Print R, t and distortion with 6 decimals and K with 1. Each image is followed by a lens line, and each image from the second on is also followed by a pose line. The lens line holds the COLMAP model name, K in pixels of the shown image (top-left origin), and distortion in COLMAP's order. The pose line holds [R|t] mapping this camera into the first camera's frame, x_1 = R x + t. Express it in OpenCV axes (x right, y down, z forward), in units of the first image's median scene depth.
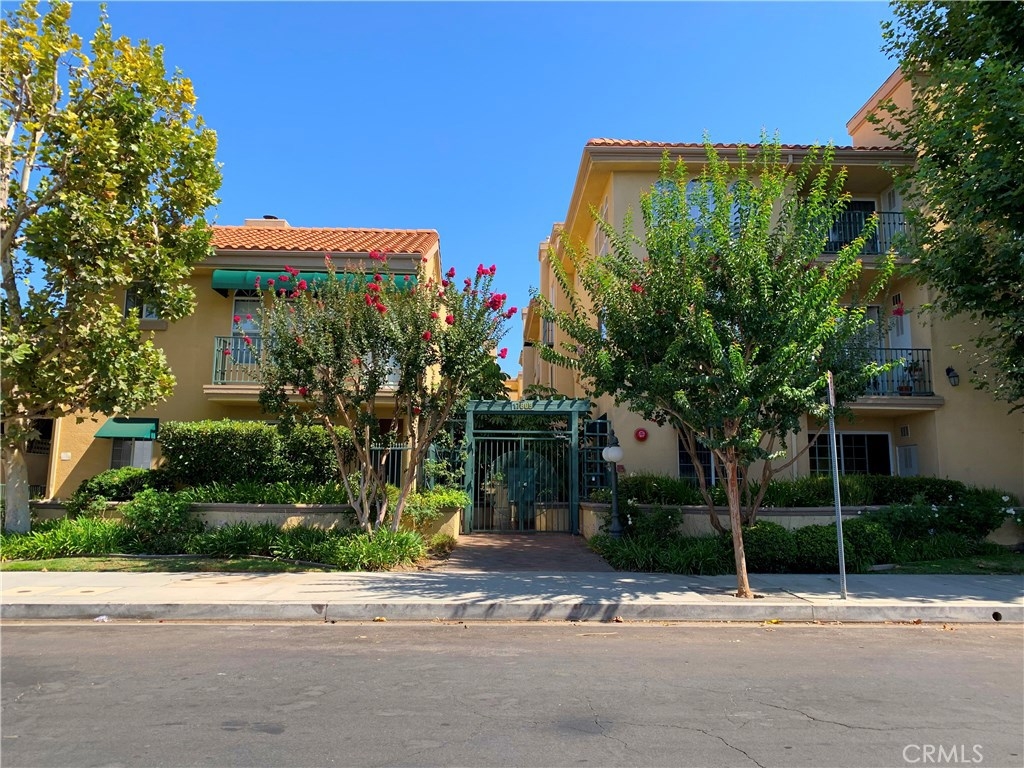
lens RADIAL K [[791.2, 0, 516.1], [0, 791.2, 381.6], [0, 0, 1]] dist [0.008403, -0.012738]
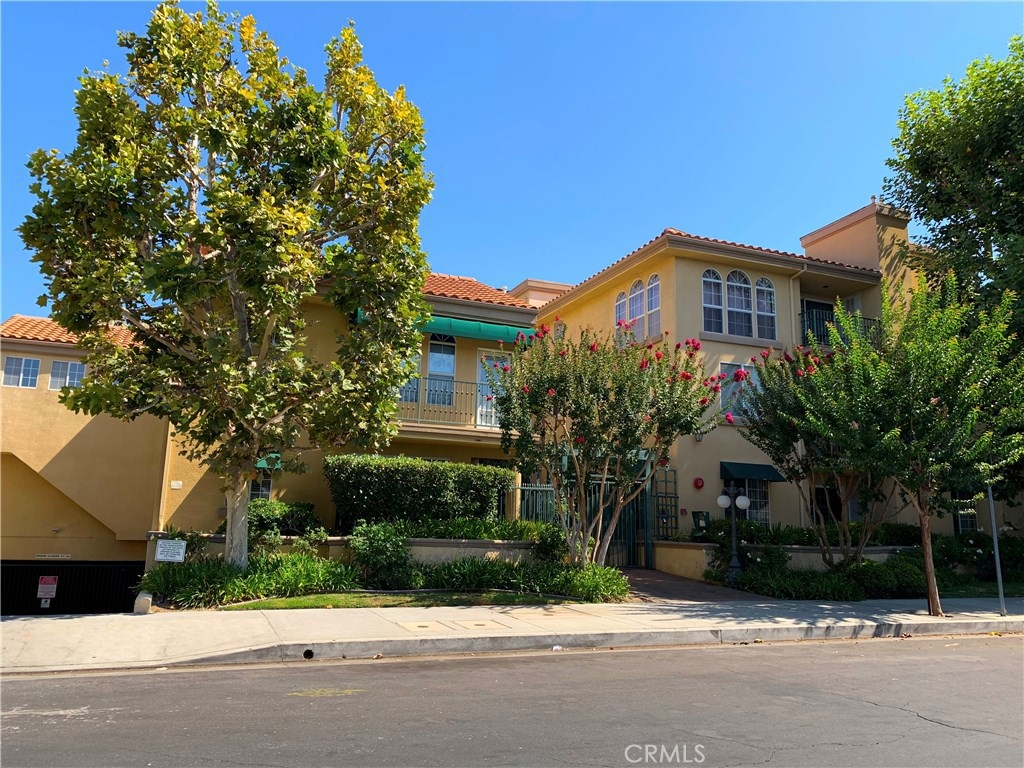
lens RADIAL K [[791.2, 0, 512.2], [0, 791.2, 375.9], [0, 0, 1]] dist [0.008403, -0.012738]
pose [[0.933051, 0.083466, 0.349927, -0.645592], [-0.067123, 0.996023, -0.058596, -0.005455], [-0.353426, 0.031185, 0.934943, -0.010258]]
